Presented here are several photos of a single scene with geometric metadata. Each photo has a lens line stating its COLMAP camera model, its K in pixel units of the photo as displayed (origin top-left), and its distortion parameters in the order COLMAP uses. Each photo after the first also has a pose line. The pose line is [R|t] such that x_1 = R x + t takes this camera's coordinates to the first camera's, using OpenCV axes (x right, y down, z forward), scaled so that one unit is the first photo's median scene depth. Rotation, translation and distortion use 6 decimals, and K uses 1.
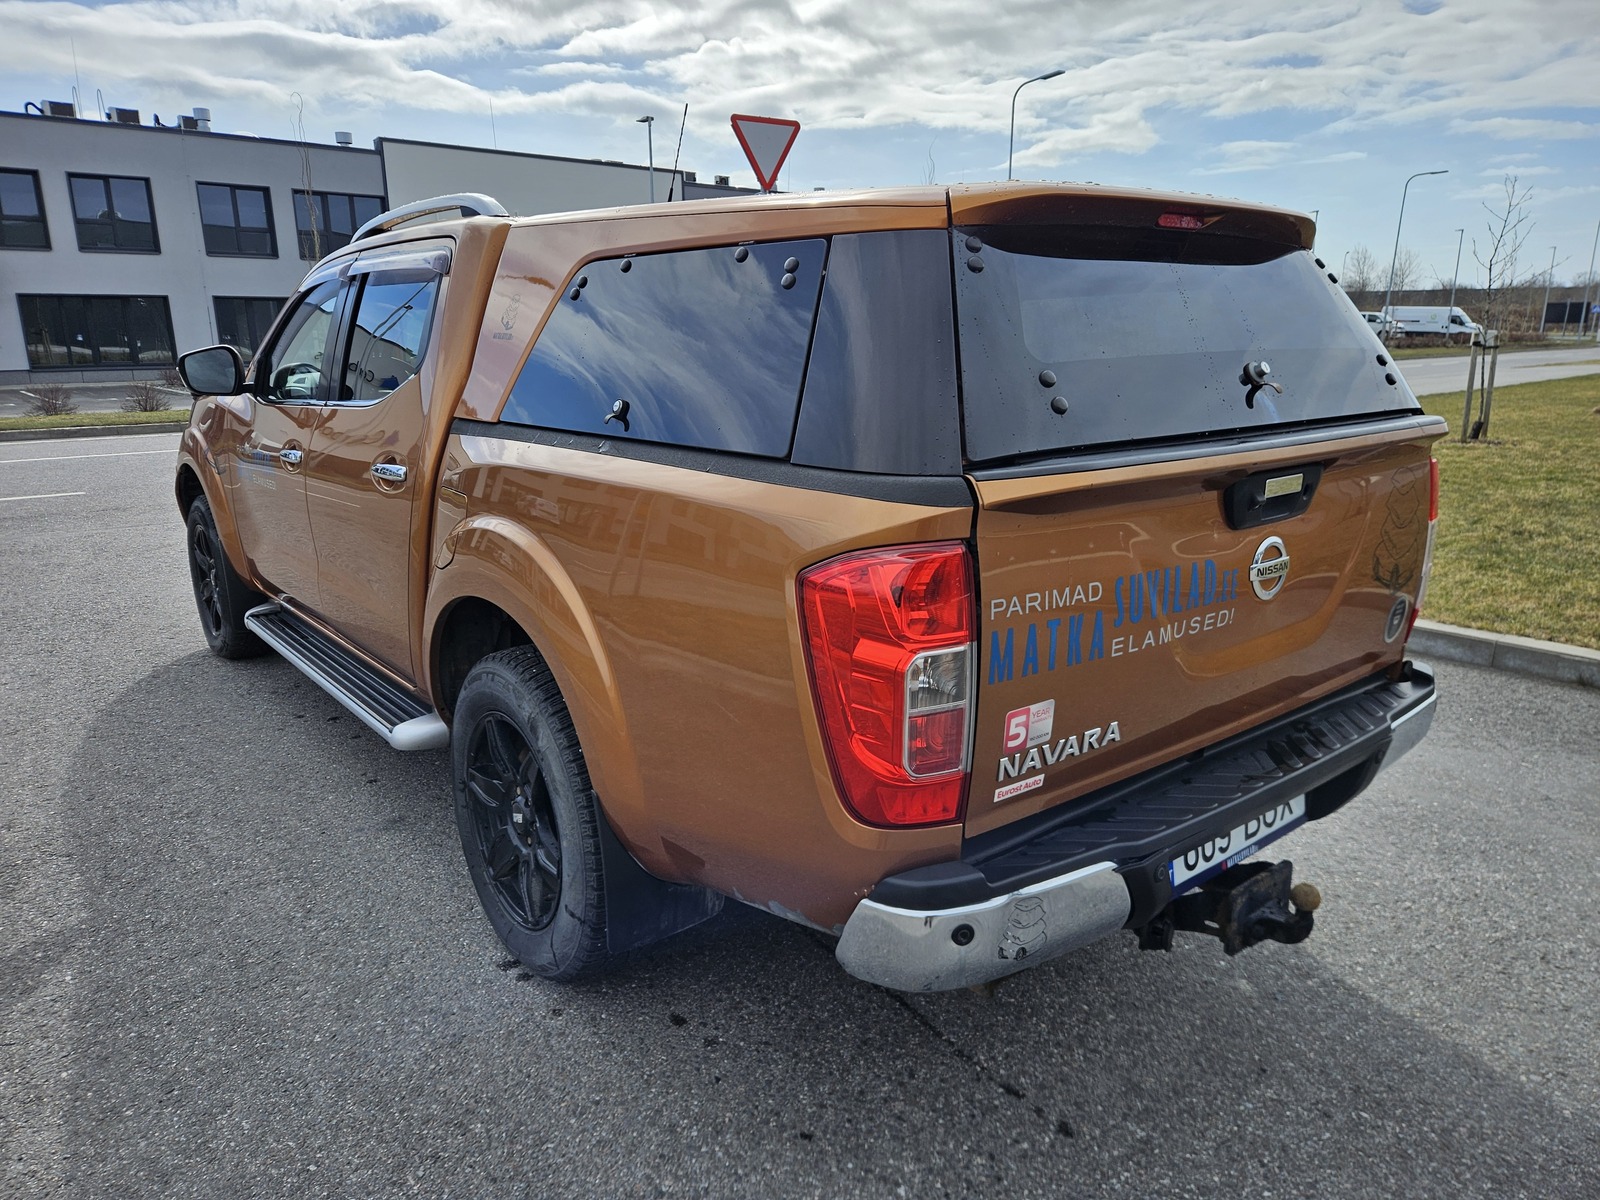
lens RADIAL K [[1073.2, 0, 787.7], [0, 1073.2, 607.1], [0, 0, 1]] dist [0.047509, -0.020805]
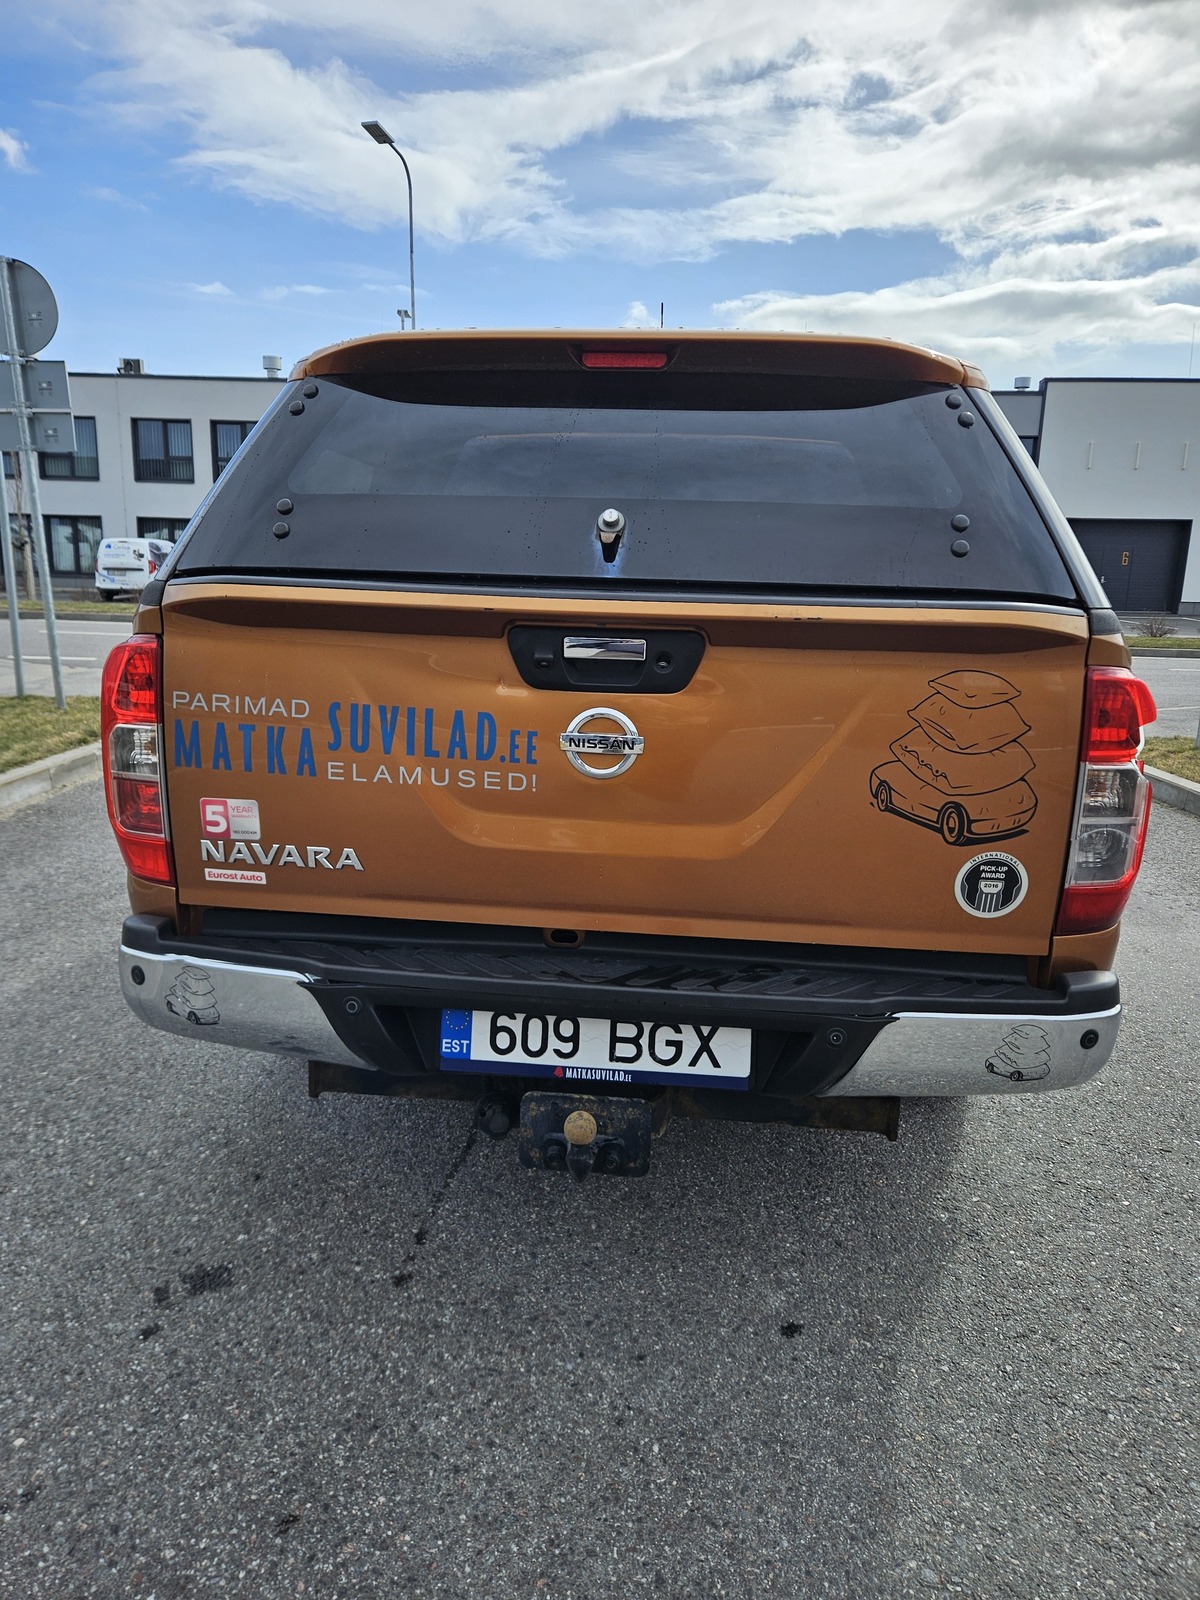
lens RADIAL K [[1073.2, 0, 588.0], [0, 1073.2, 792.7], [0, 0, 1]] dist [0.047509, -0.020805]
pose [[0.720621, 0.170786, -0.671966, 1.144135], [-0.203641, 0.978576, 0.030327, -0.022290], [0.662749, 0.114985, 0.739961, 0.389448]]
